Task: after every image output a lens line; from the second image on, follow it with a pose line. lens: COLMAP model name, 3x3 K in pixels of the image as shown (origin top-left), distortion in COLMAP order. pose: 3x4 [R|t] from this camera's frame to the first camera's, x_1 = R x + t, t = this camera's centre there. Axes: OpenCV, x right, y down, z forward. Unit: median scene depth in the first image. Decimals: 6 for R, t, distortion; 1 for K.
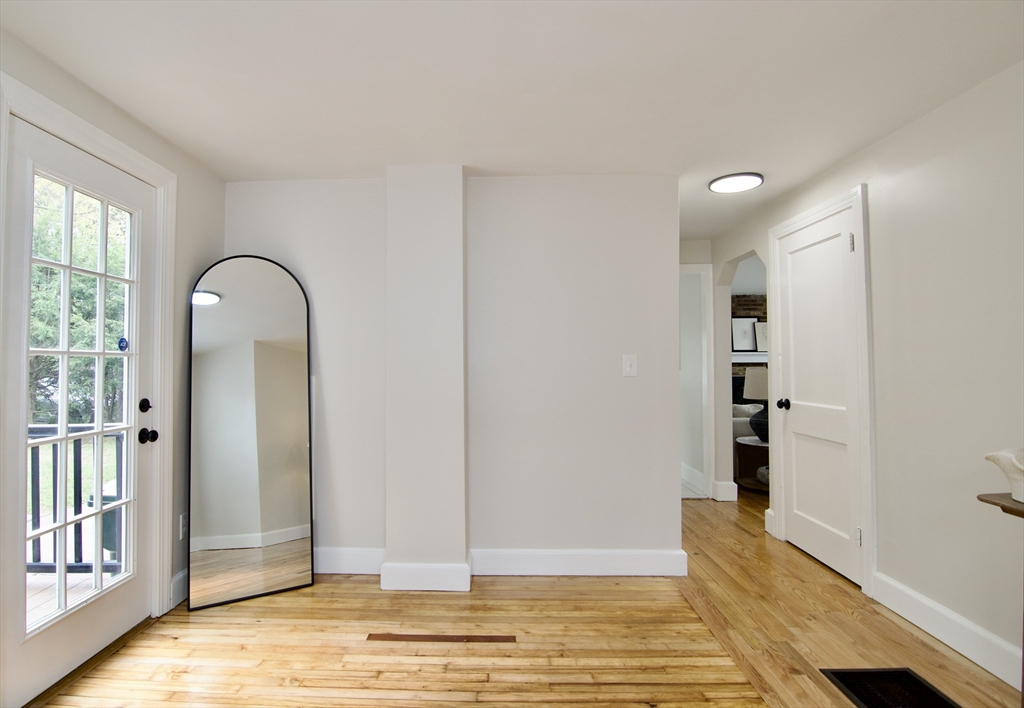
lens RADIAL K [[538.0, 0, 506.3], [0, 538.0, 352.1], [0, 0, 1]] dist [-0.015370, -0.002517]
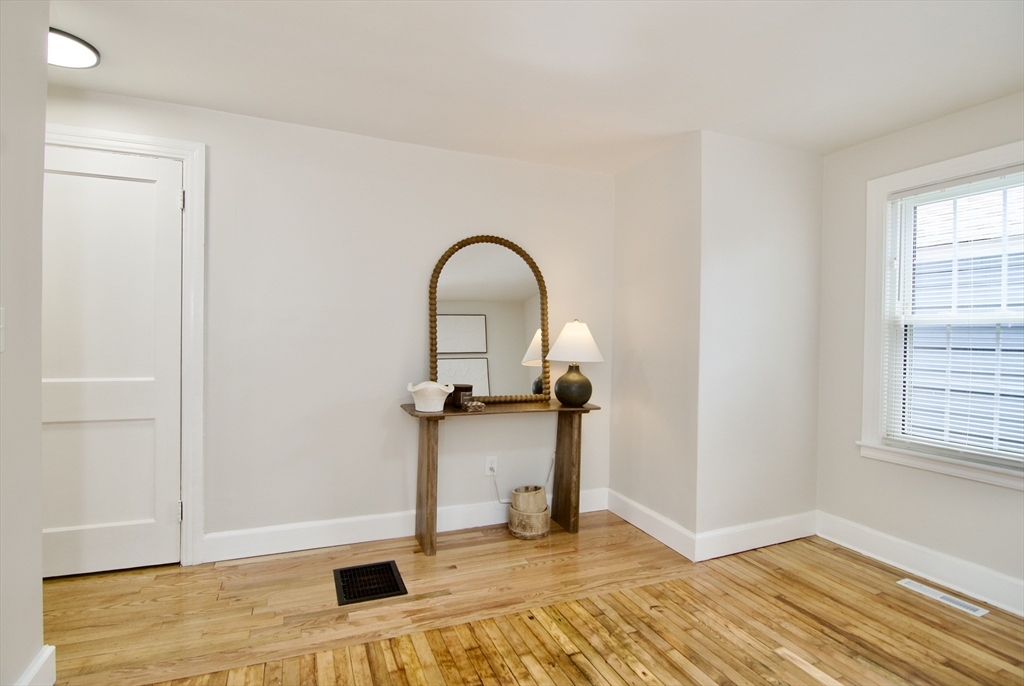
lens RADIAL K [[494.4, 0, 511.6], [0, 494.4, 339.7], [0, 0, 1]] dist [-0.001196, -0.012088]
pose [[-0.367701, -0.017243, 0.929784, -0.428421], [-0.036375, 0.999330, 0.004147, 0.018784], [-0.929232, -0.032296, -0.368082, 0.915096]]
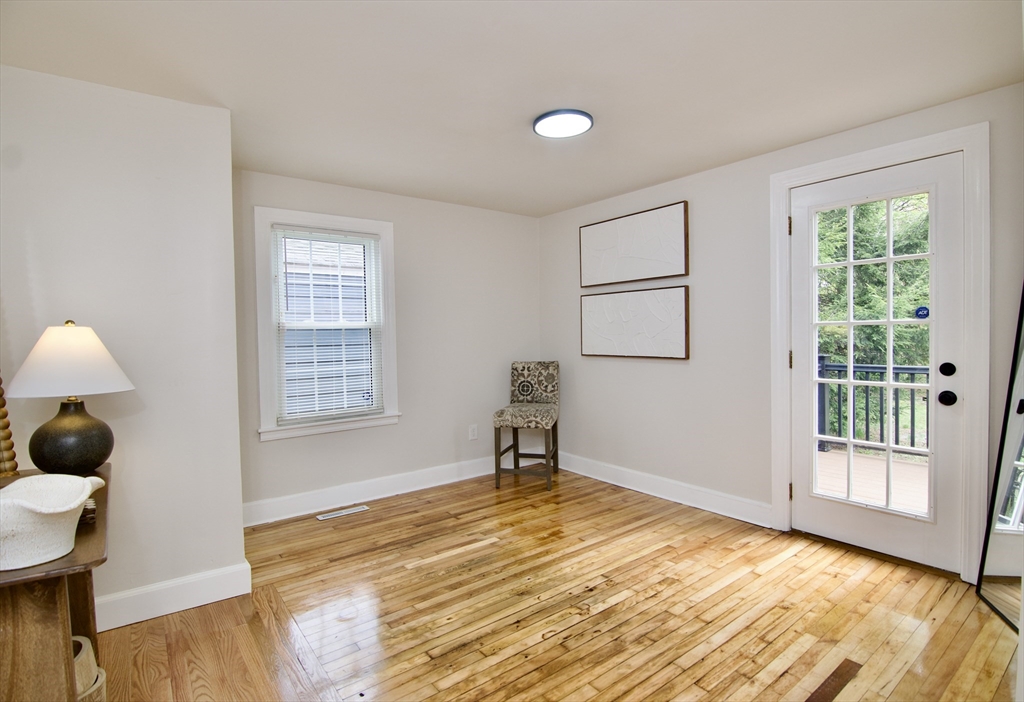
lens RADIAL K [[533.3, 0, 502.7], [0, 533.3, 337.2], [0, 0, 1]] dist [-0.002643, -0.000493]
pose [[-0.812480, 0.020990, -0.582611, 0.618645], [0.032179, 0.999443, -0.008867, 0.016468], [0.582101, -0.025952, -0.812703, 1.286446]]
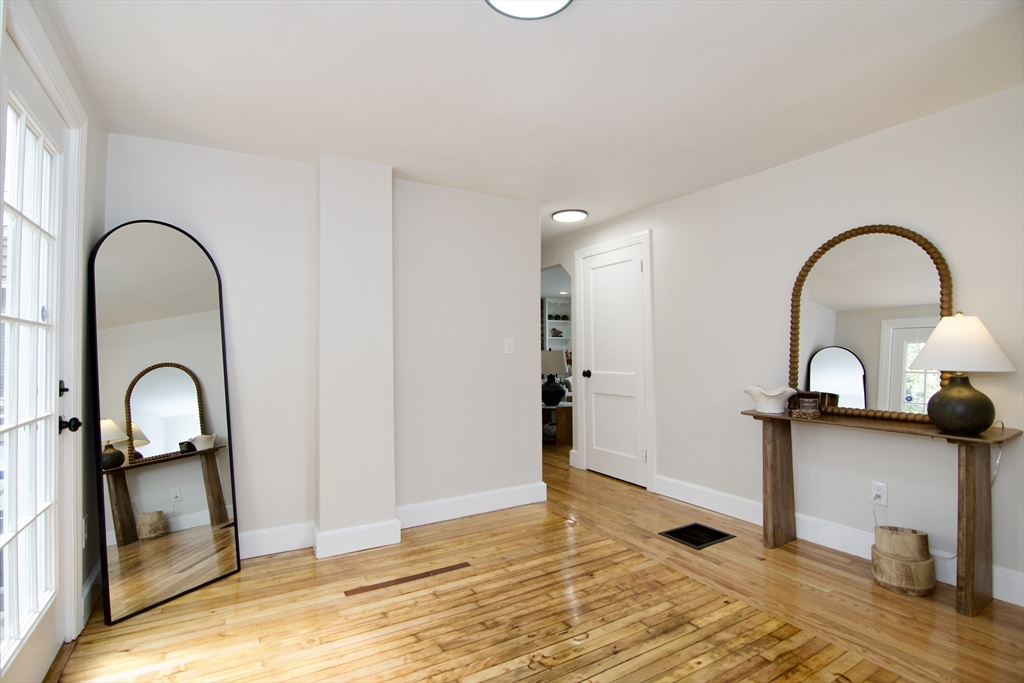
lens RADIAL K [[481.4, 0, 529.7], [0, 481.4, 343.9], [0, 0, 1]] dist [-0.000546, -0.012551]
pose [[0.846598, 0.003642, 0.532221, -0.432809], [-0.002152, 0.999992, -0.003420, 0.031223], [-0.532229, 0.001750, 0.846599, -0.012974]]
